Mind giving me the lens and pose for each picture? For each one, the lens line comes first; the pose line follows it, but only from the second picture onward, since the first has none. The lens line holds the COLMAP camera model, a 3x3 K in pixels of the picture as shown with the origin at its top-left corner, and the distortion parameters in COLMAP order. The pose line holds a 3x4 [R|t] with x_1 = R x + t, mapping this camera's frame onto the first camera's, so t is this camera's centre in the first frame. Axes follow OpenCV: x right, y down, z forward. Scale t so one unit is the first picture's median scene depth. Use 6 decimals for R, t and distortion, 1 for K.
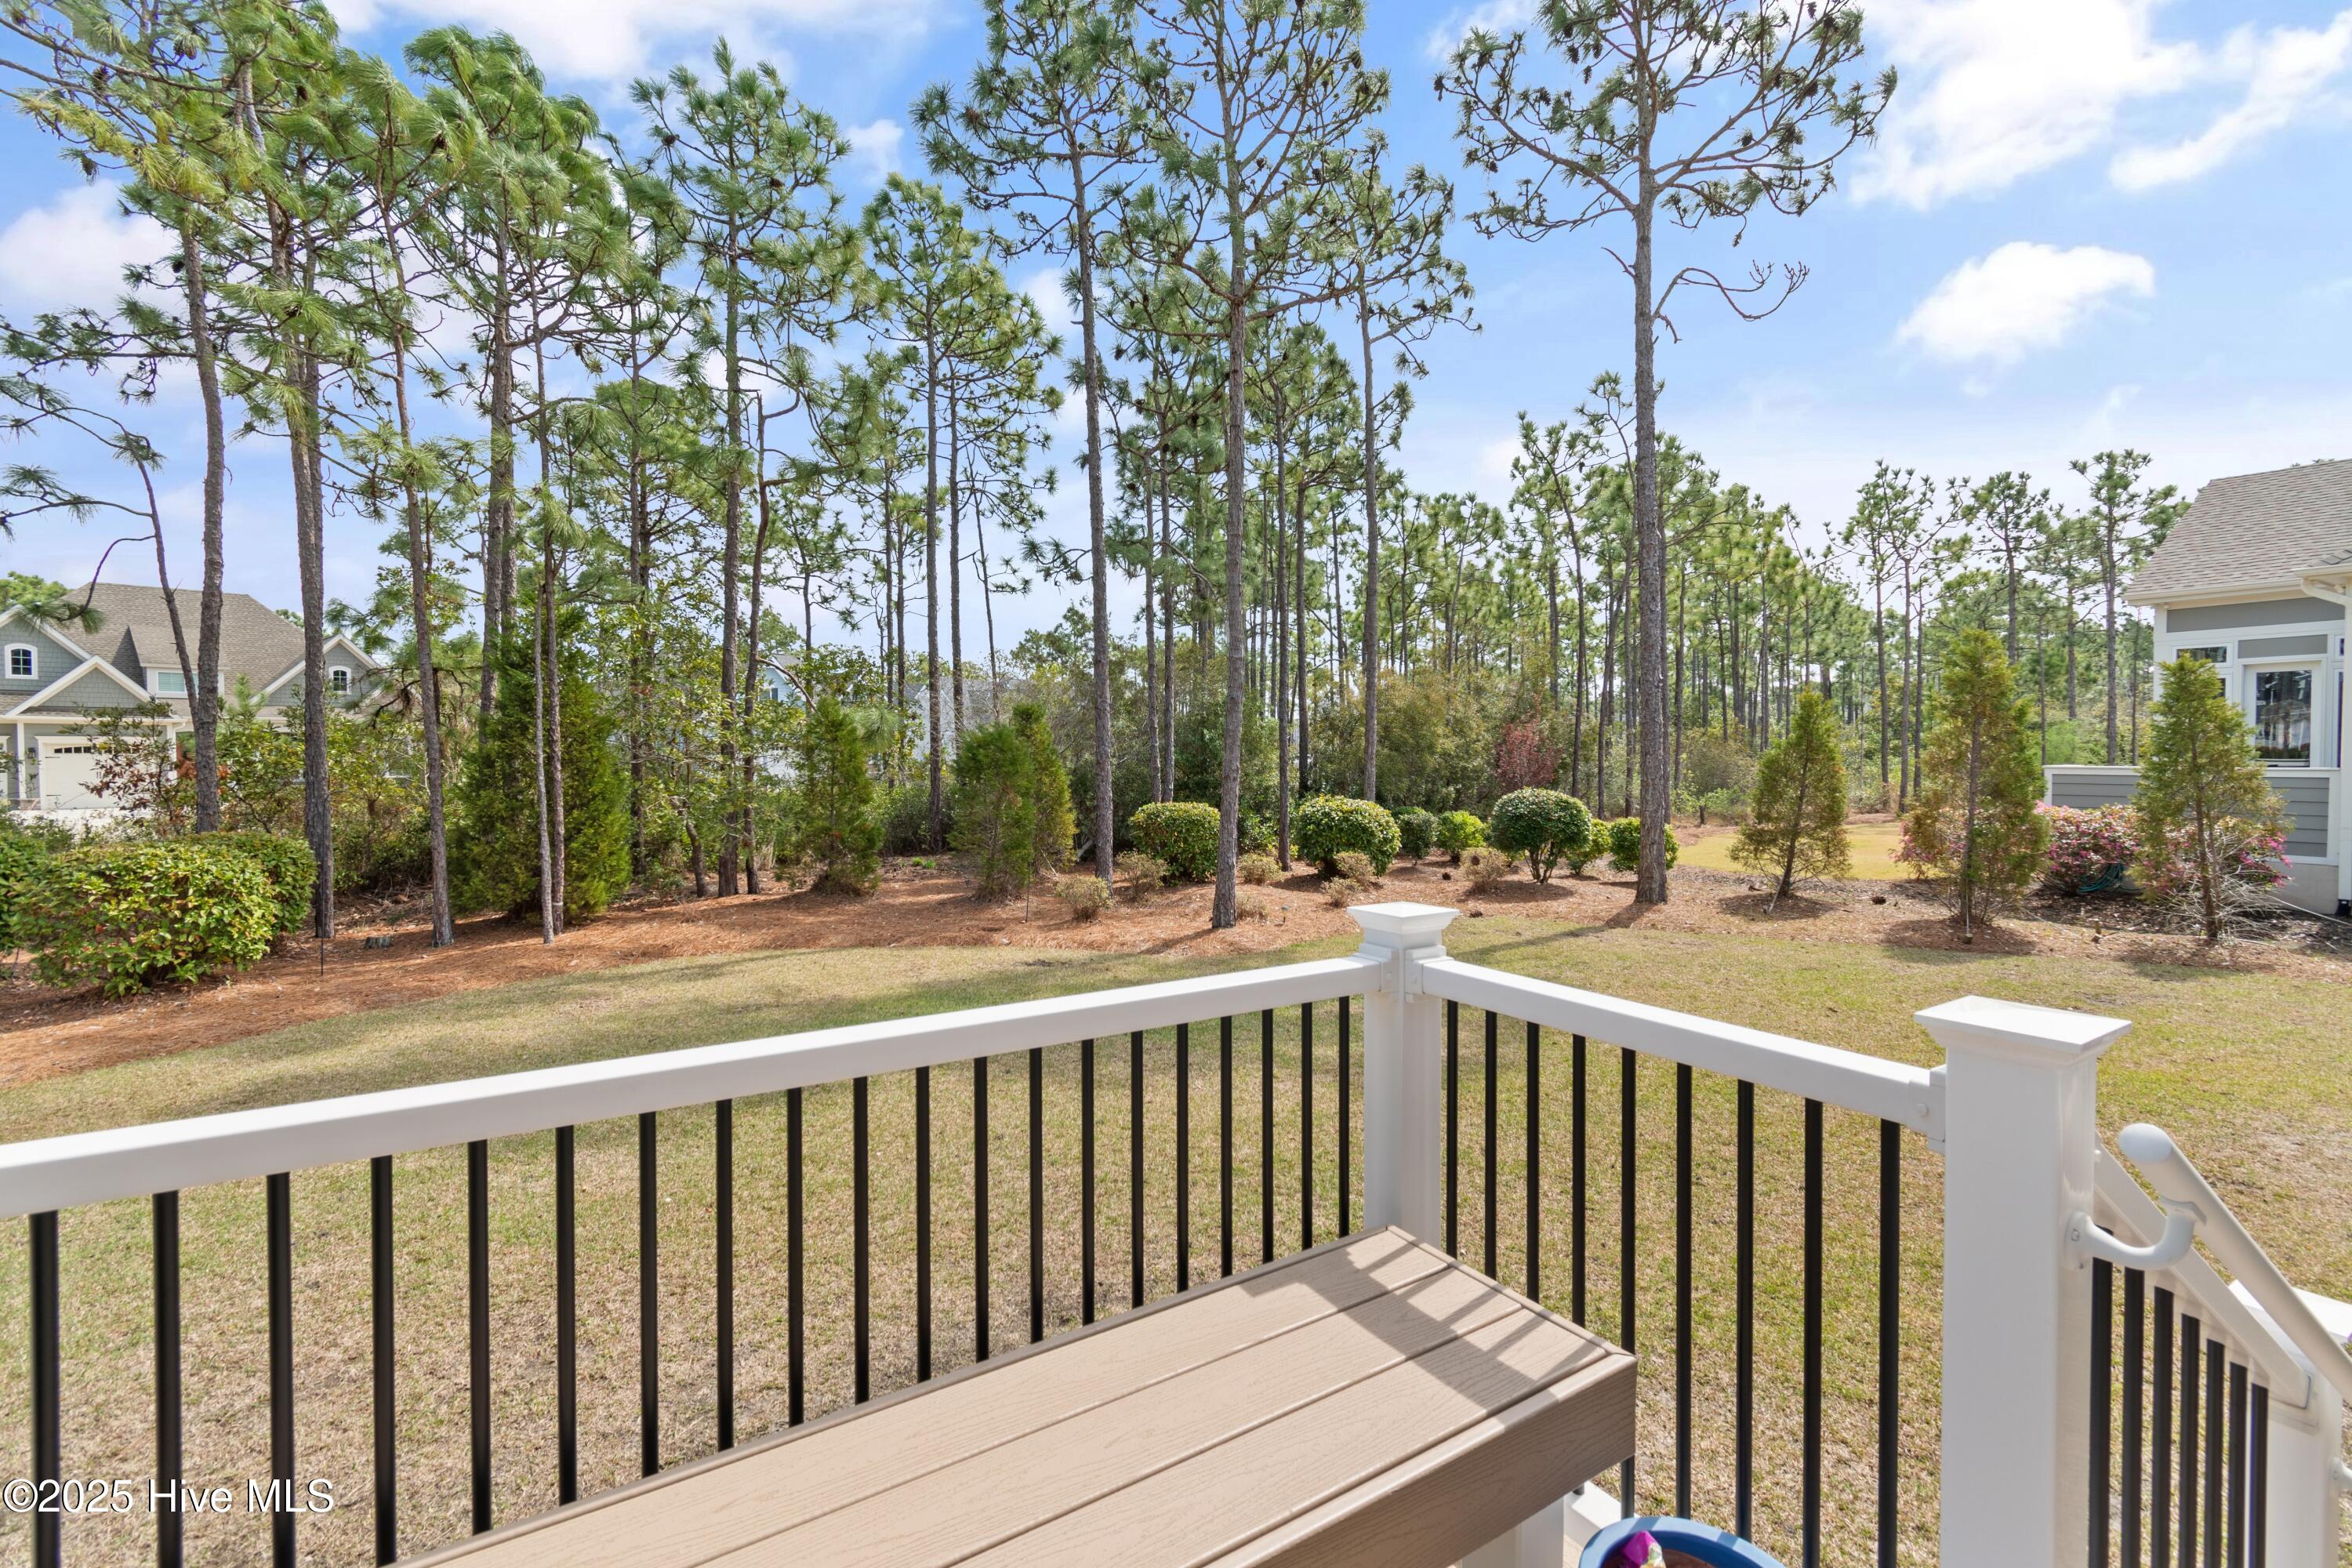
lens RADIAL K [[1050.8, 0, 1177.7], [0, 1050.8, 777.5], [0, 0, 1]] dist [0.005863, -0.002232]
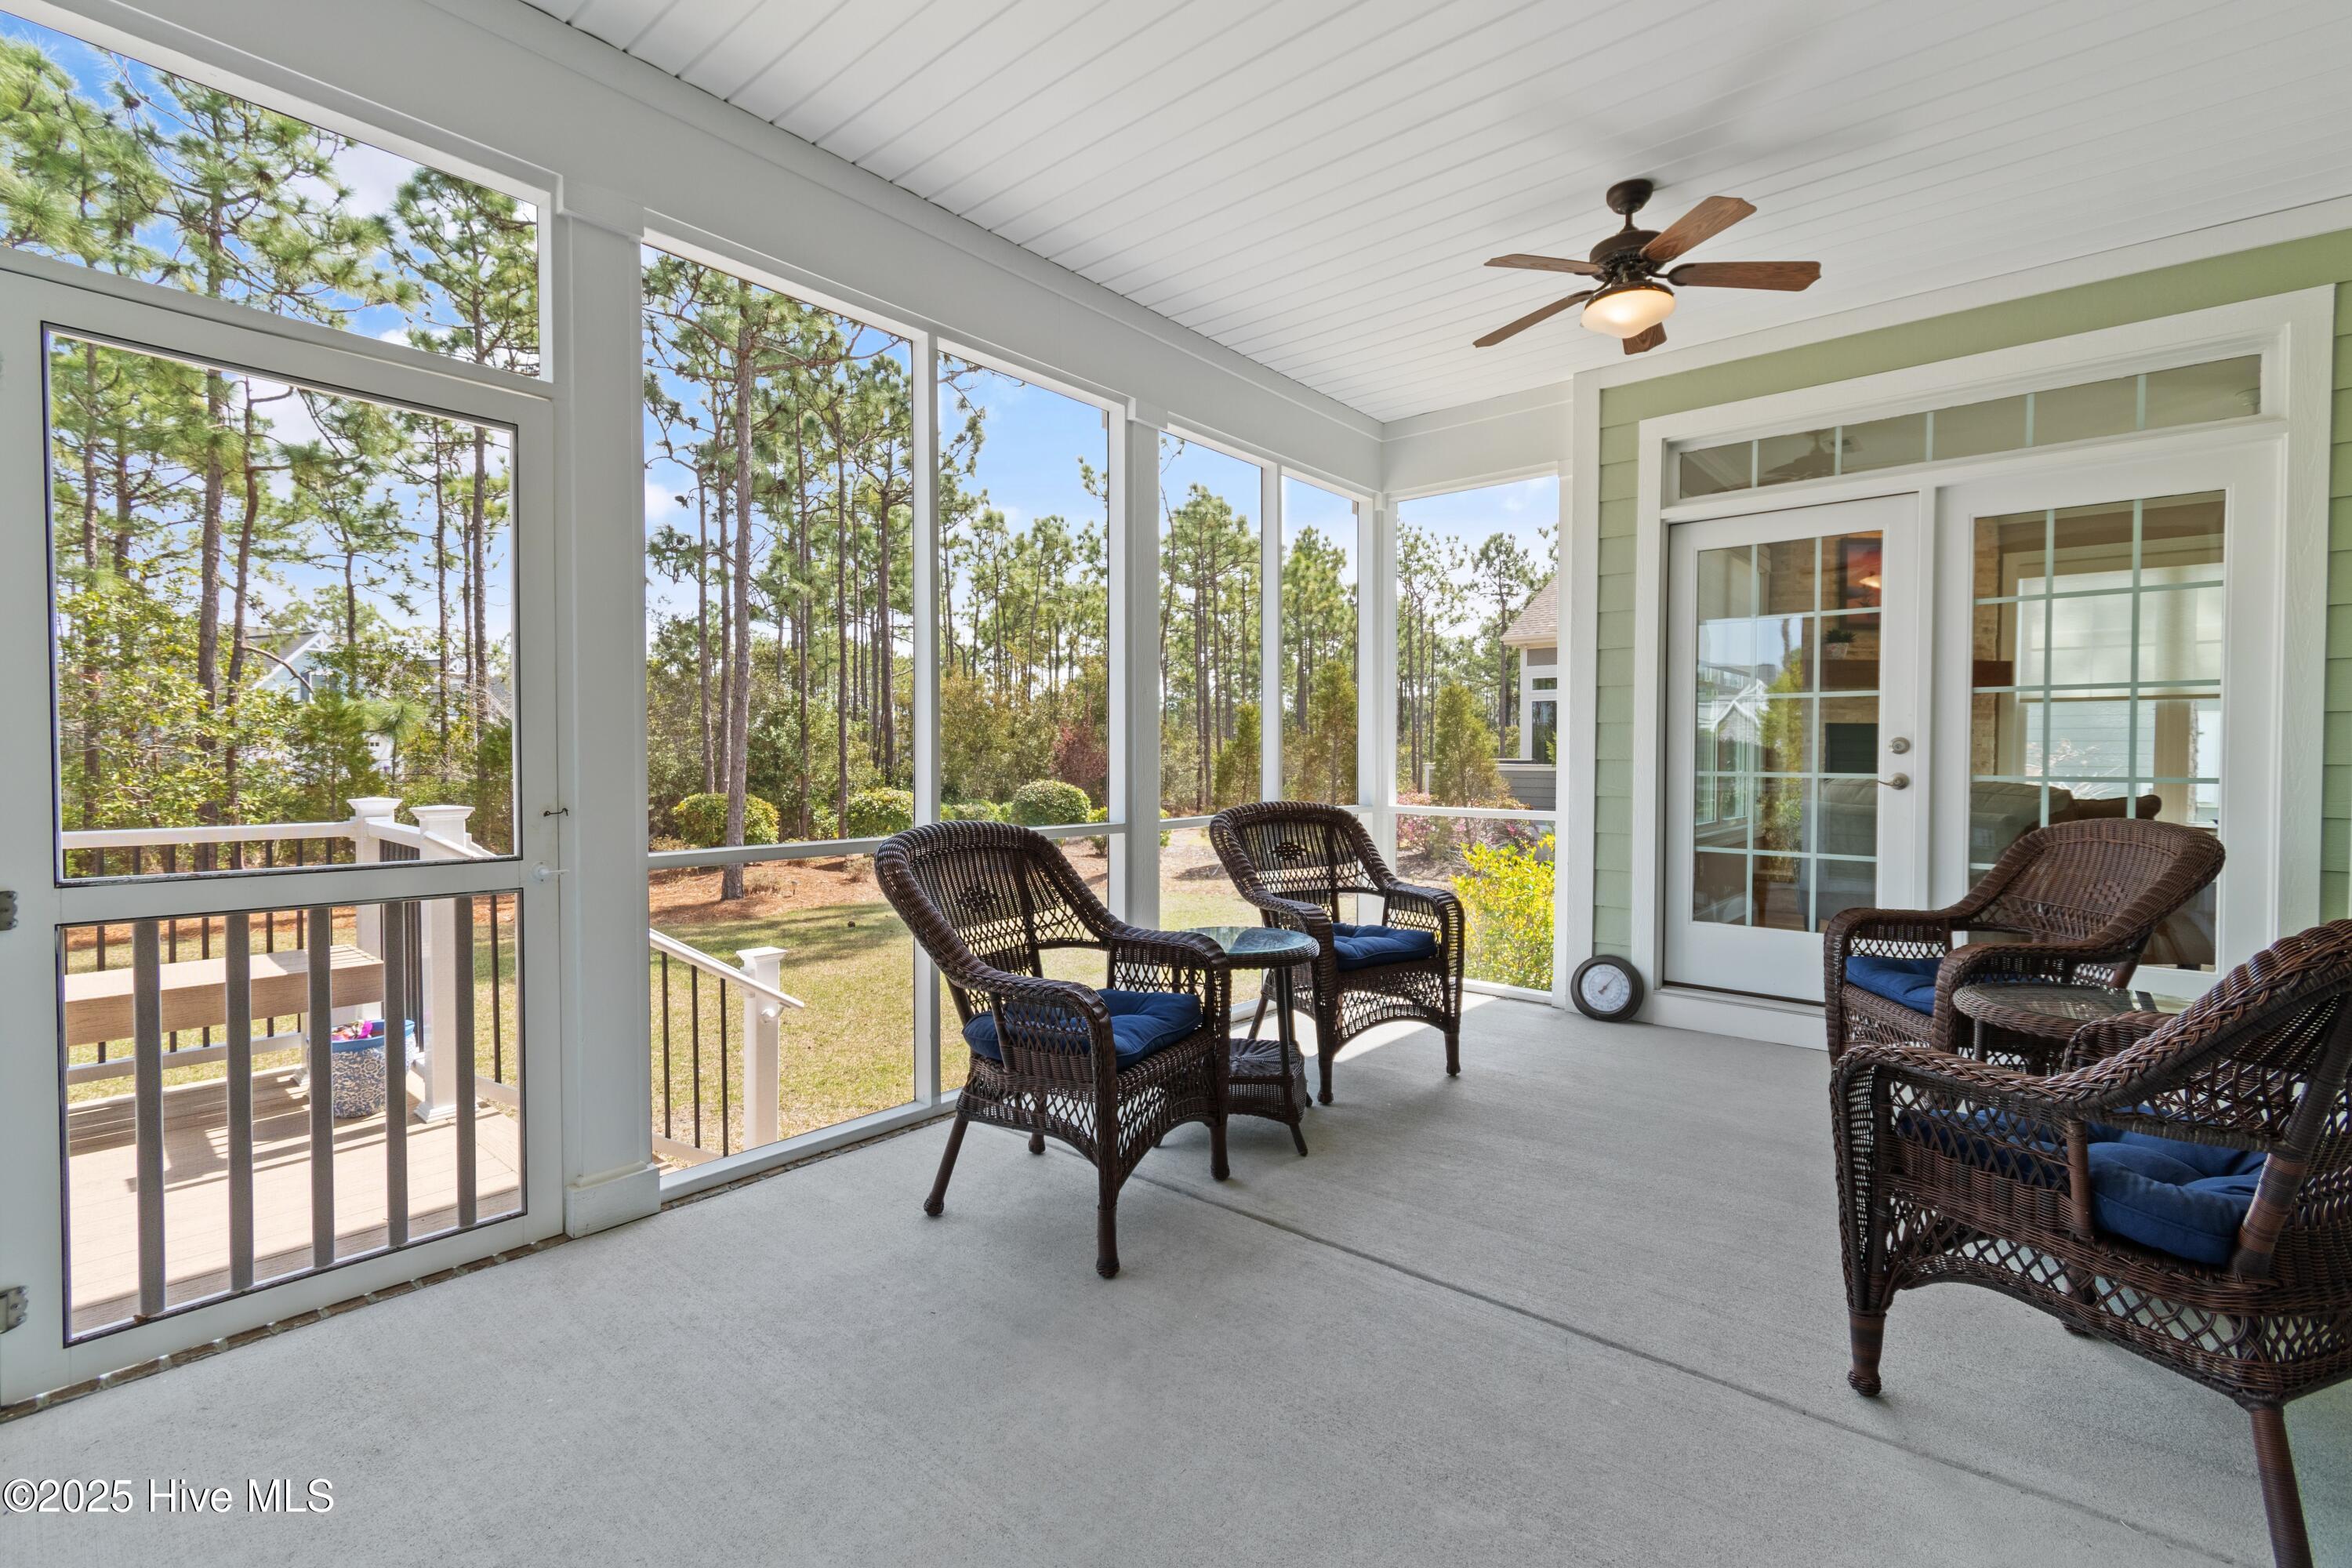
lens RADIAL K [[1050.8, 0, 1177.1], [0, 1050.8, 776.1], [0, 0, 1]] dist [0.005863, -0.002232]
pose [[0.954826, 0.001302, 0.297164, 0.076009], [0.000160, 0.999988, -0.004895, 0.006431], [-0.297167, 0.004721, 0.954814, -0.106988]]
